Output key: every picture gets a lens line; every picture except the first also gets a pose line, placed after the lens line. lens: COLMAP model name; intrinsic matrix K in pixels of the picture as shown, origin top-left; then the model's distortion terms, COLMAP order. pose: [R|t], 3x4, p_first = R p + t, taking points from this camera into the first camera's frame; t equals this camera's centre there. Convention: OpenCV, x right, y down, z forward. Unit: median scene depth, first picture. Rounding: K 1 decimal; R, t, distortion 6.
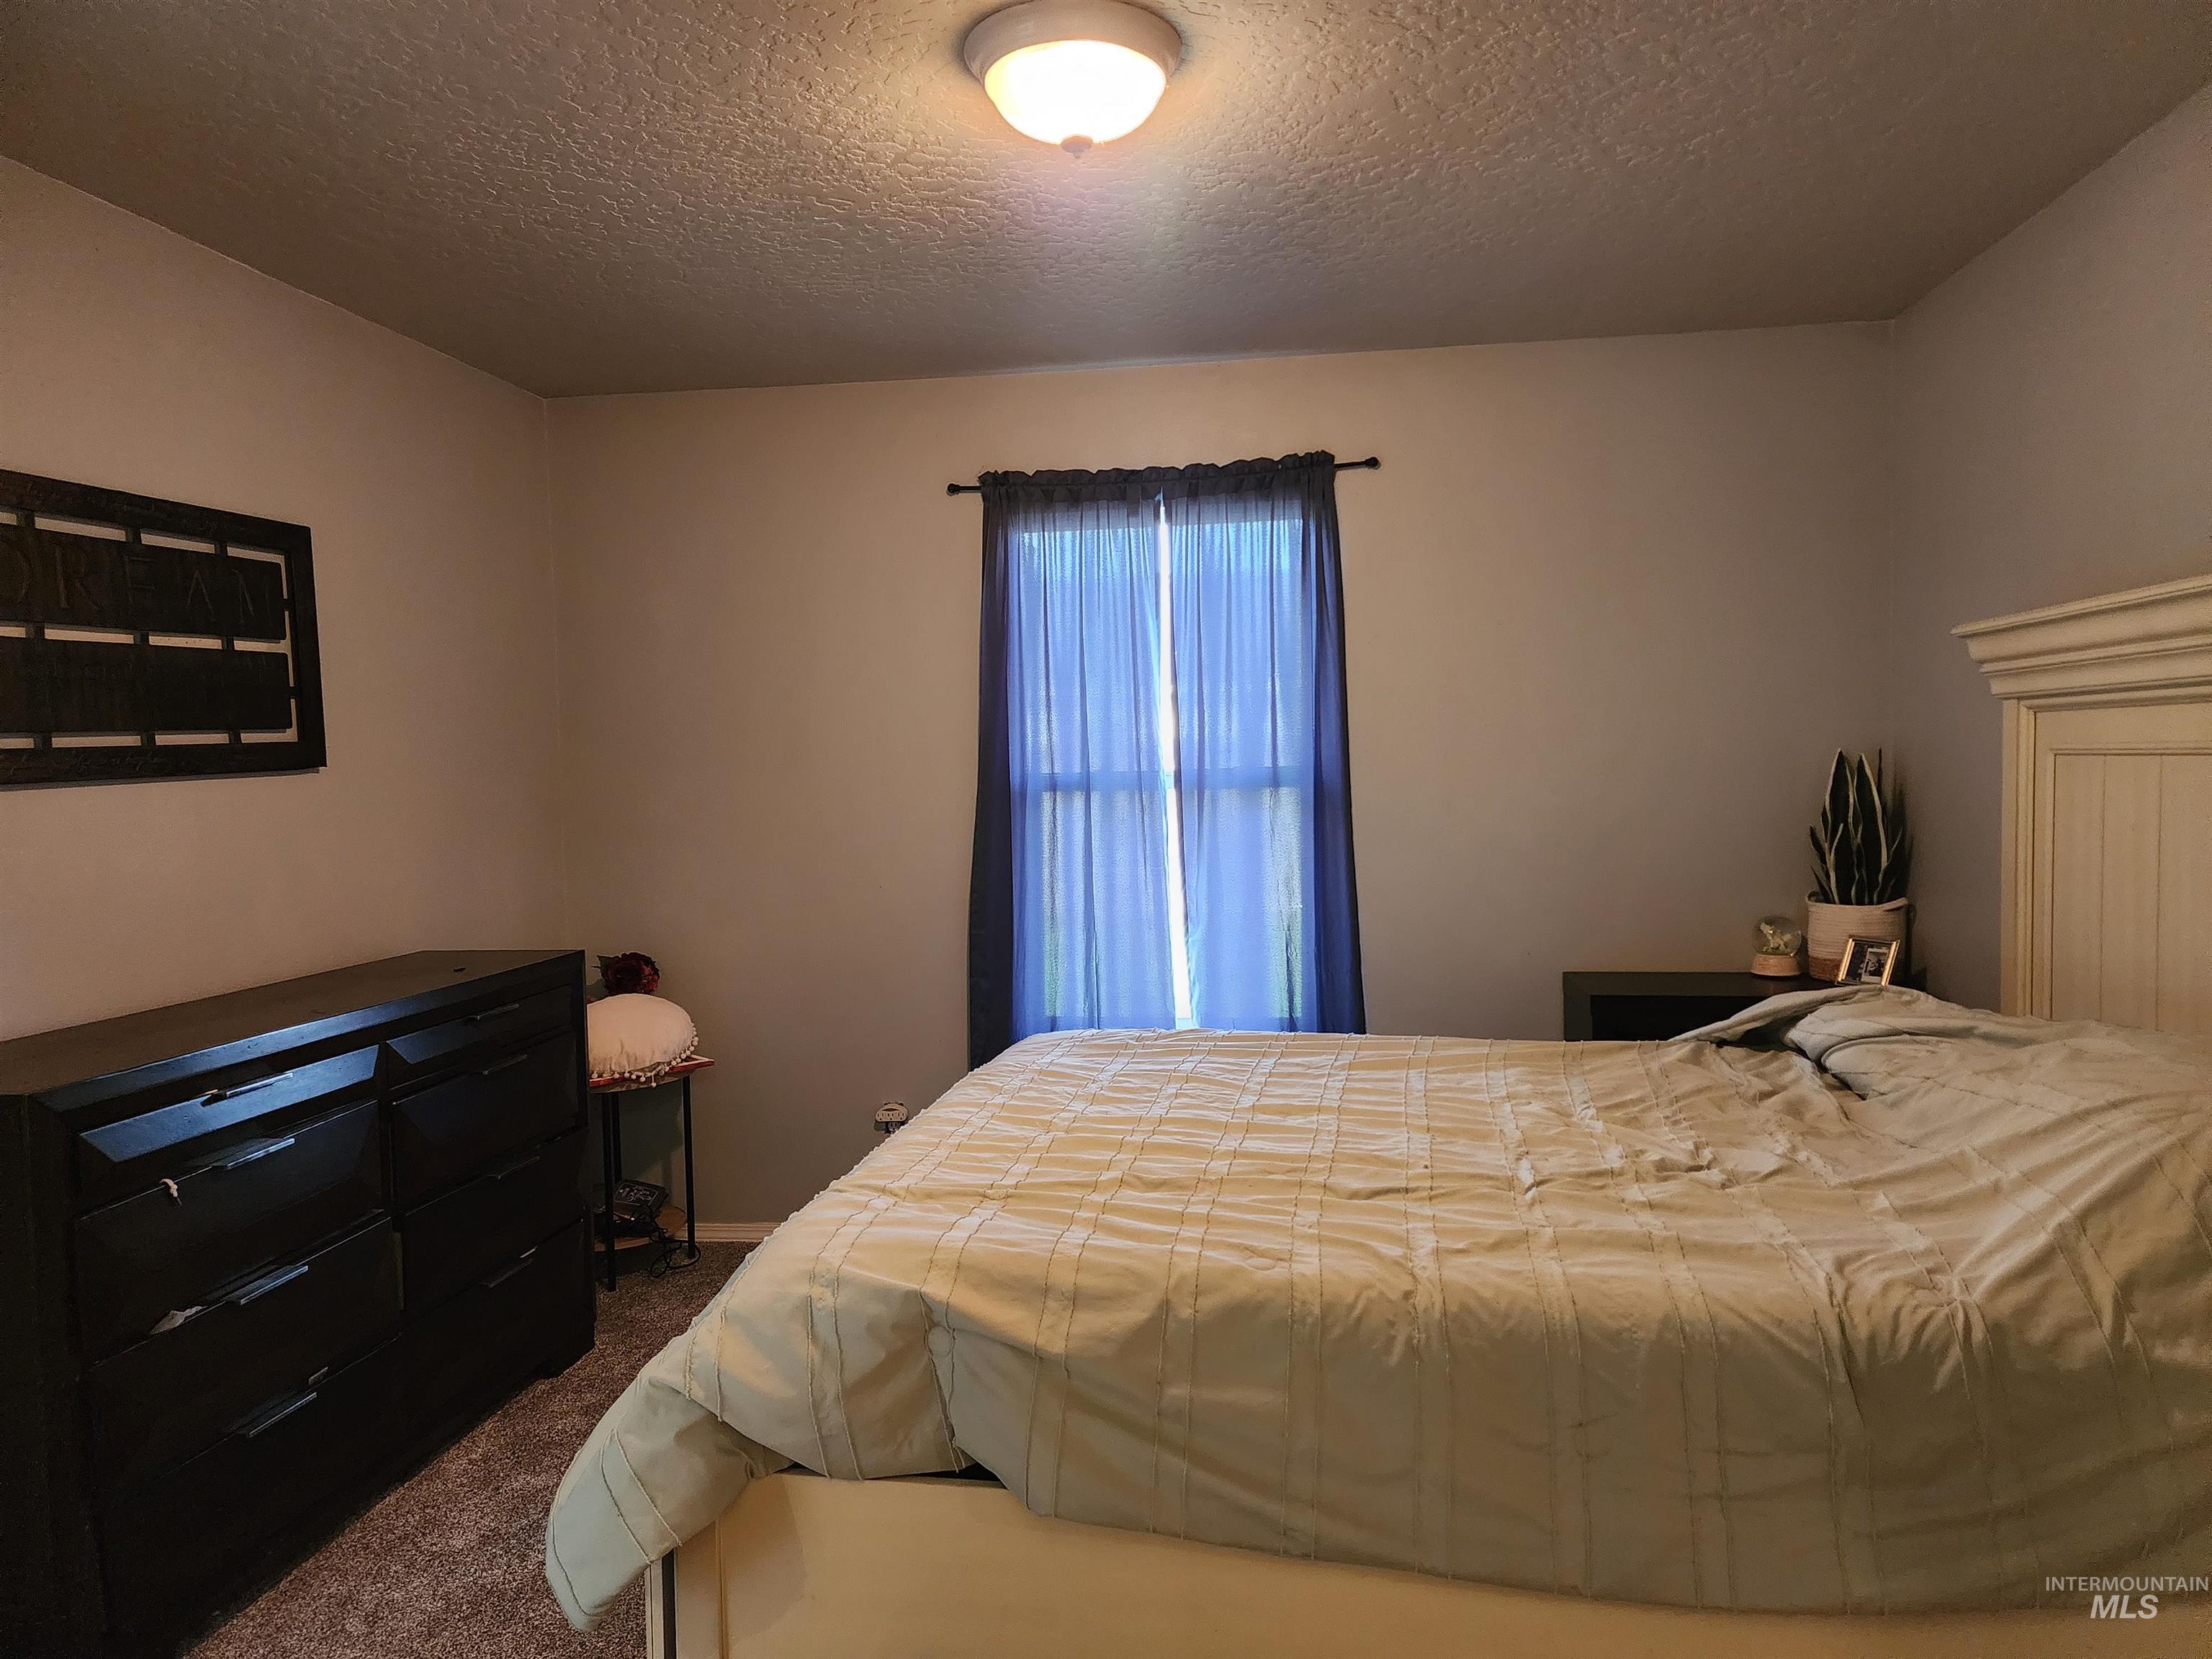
lens RADIAL K [[1470.9, 0, 1107.5], [0, 1470.9, 826.5], [0, 0, 1]] dist [0.070011, -0.069499]
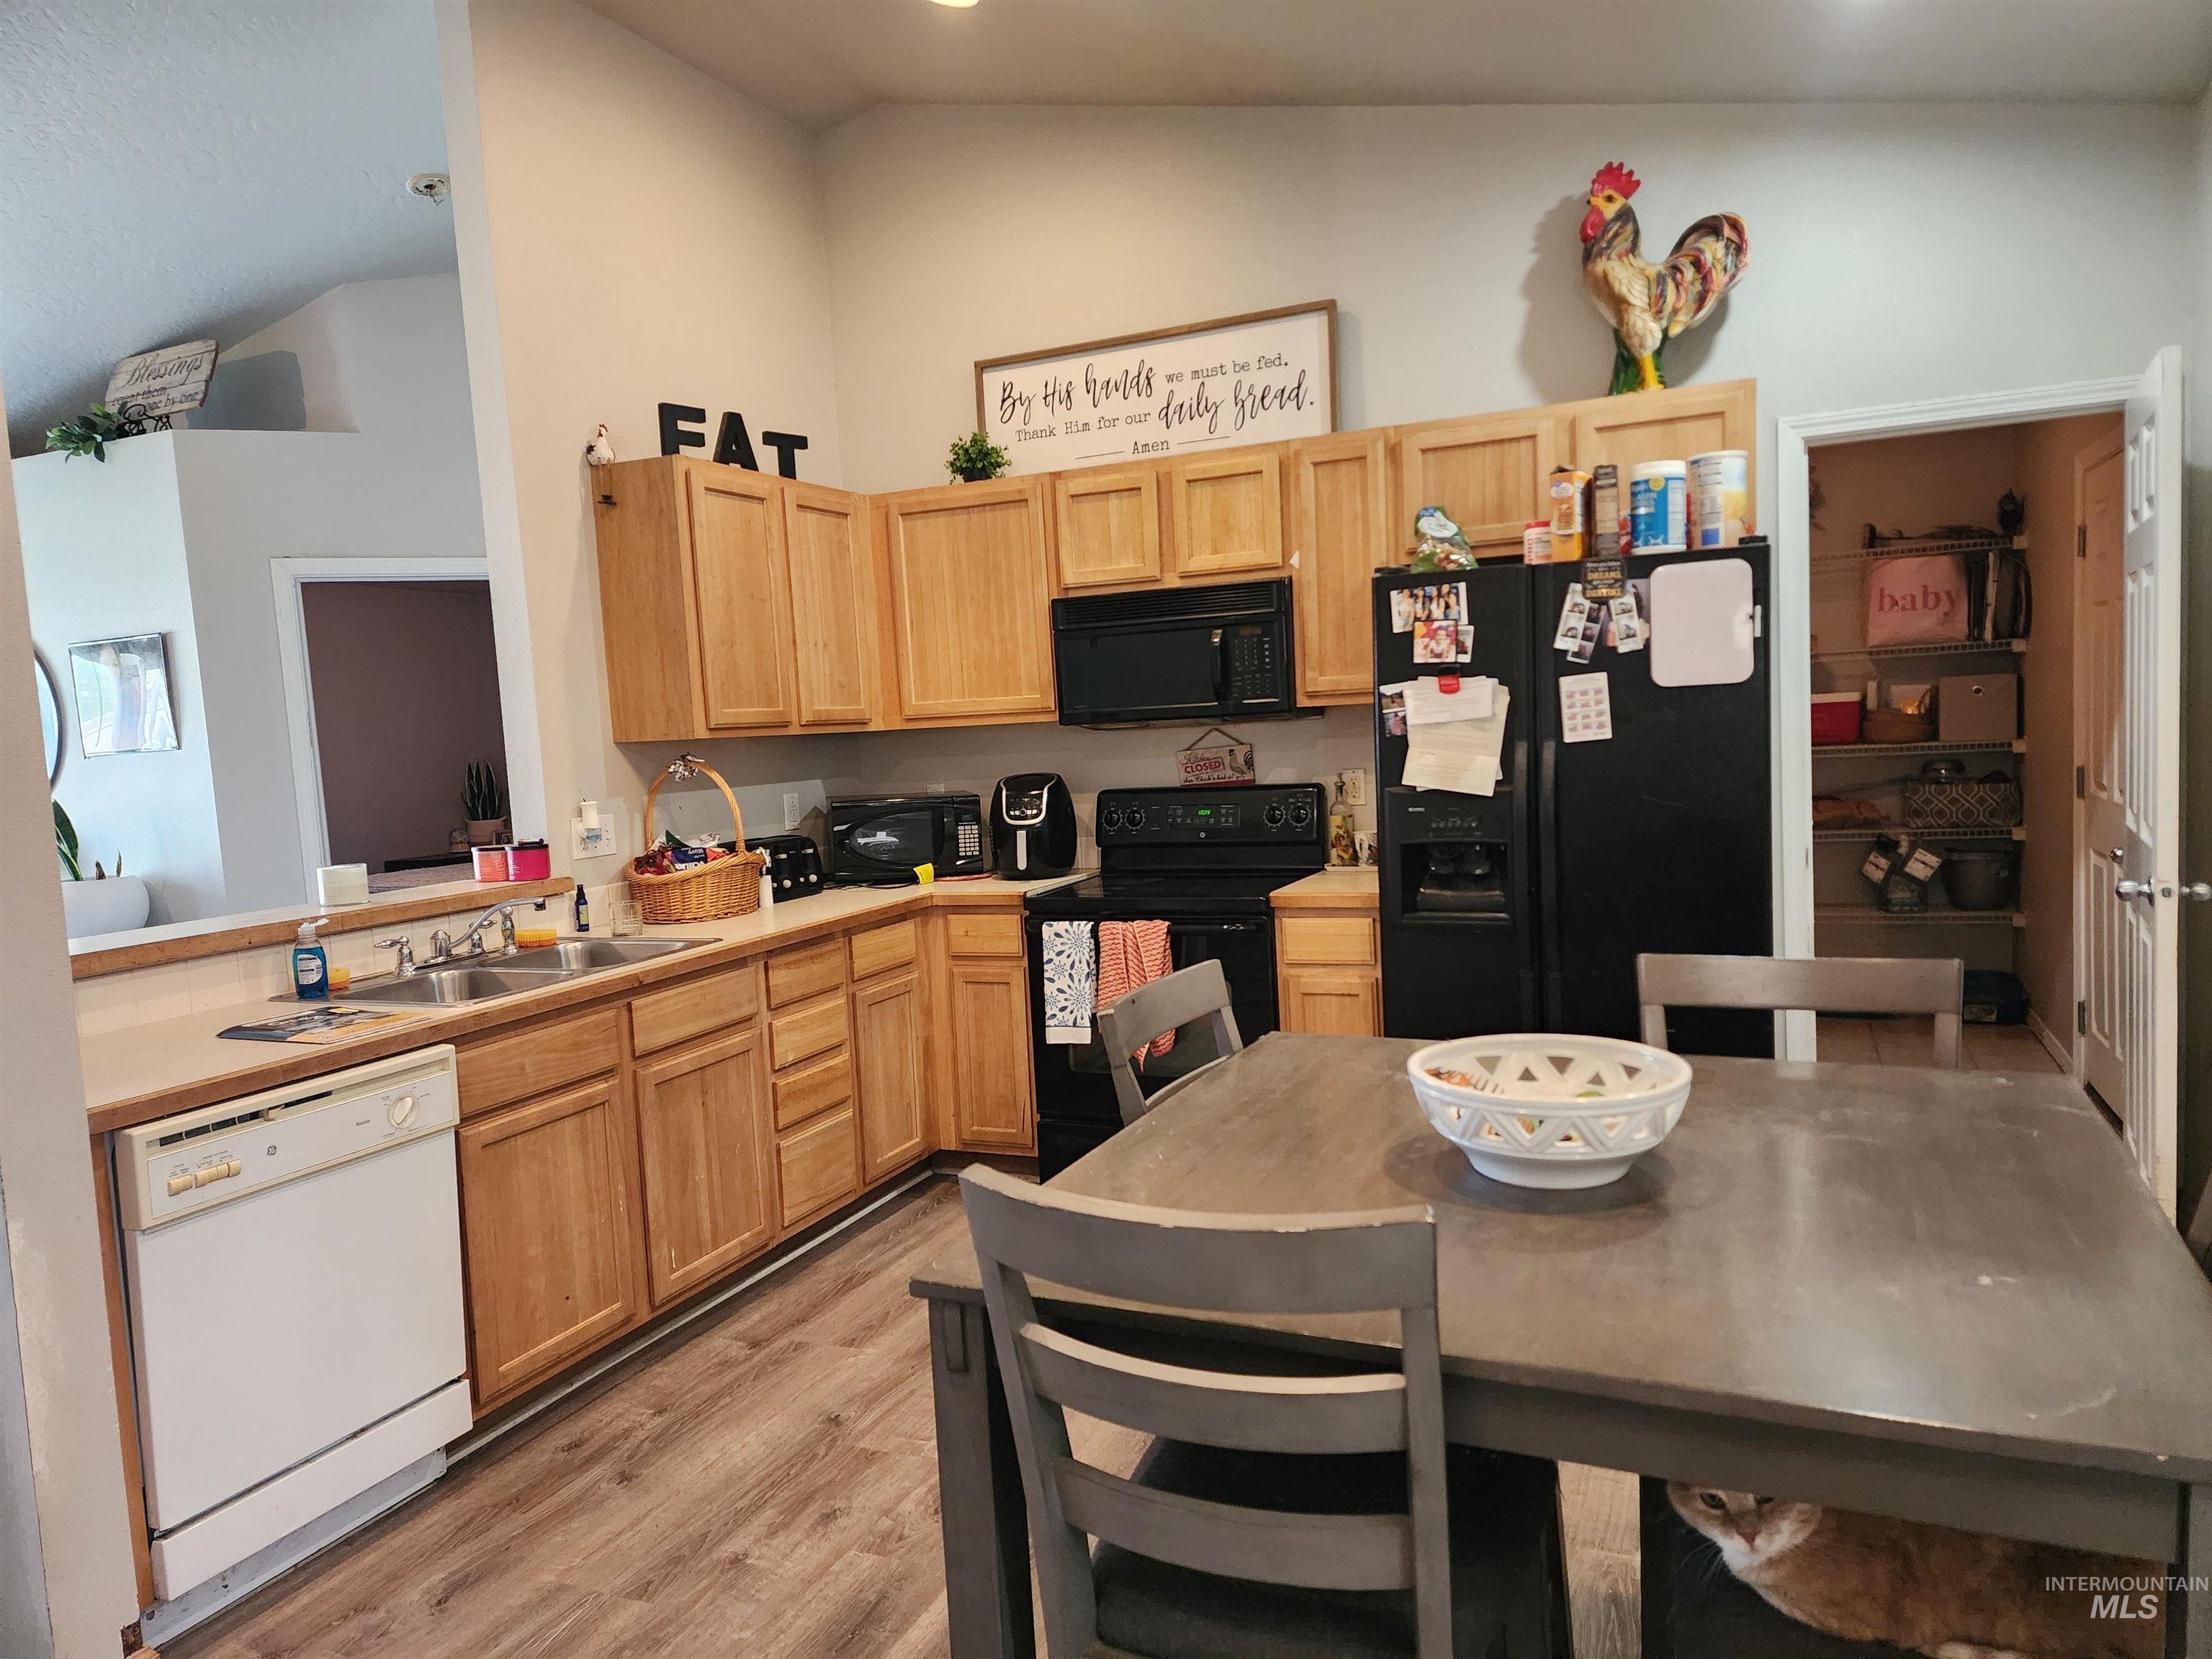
lens RADIAL K [[1470.9, 0, 1141.4], [0, 1470.9, 840.8], [0, 0, 1]] dist [0.070011, -0.069499]
pose [[0.267130, -0.072194, 0.960952, -1.600890], [0.094980, 0.994307, 0.048297, 0.067666], [-0.958968, 0.078369, 0.272466, -0.752689]]
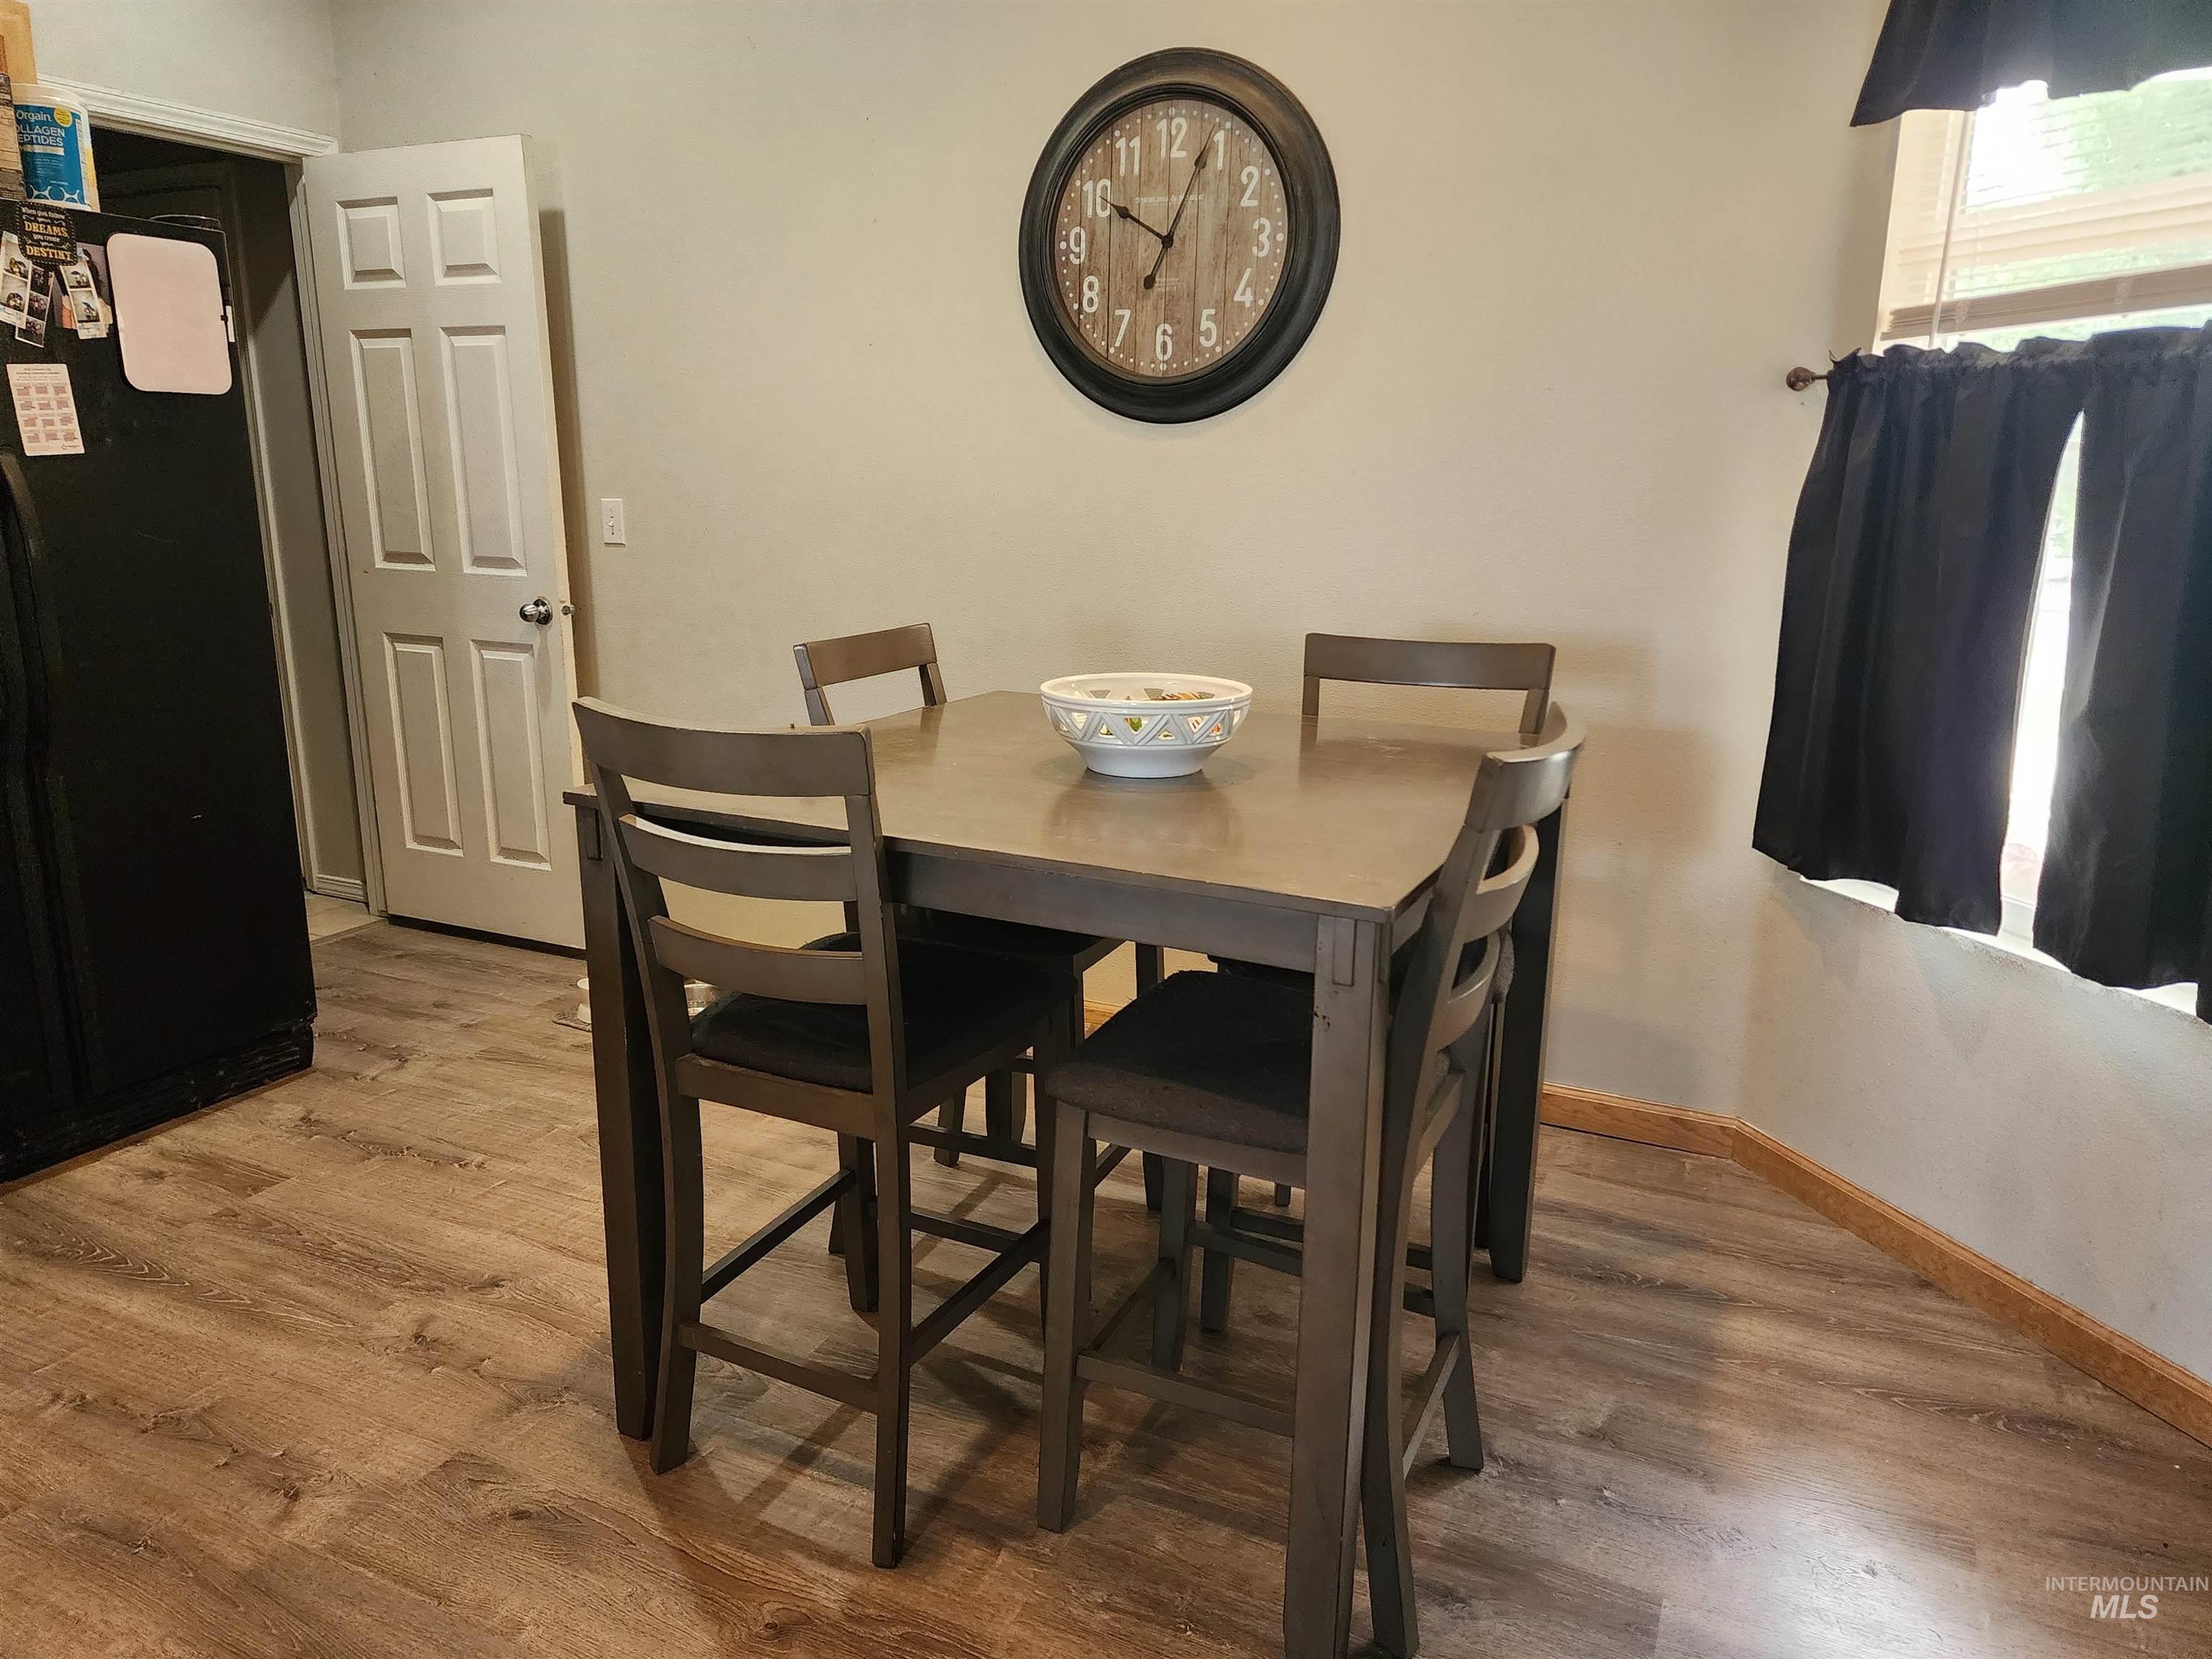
lens RADIAL K [[1470.9, 0, 1108.9], [0, 1470.9, 833.6], [0, 0, 1]] dist [0.070011, -0.069499]
pose [[-0.955509, -0.058358, 0.289132, -1.308729], [0.025905, 0.959842, 0.279342, 0.063470], [-0.293823, 0.274404, -0.915626, -0.220513]]
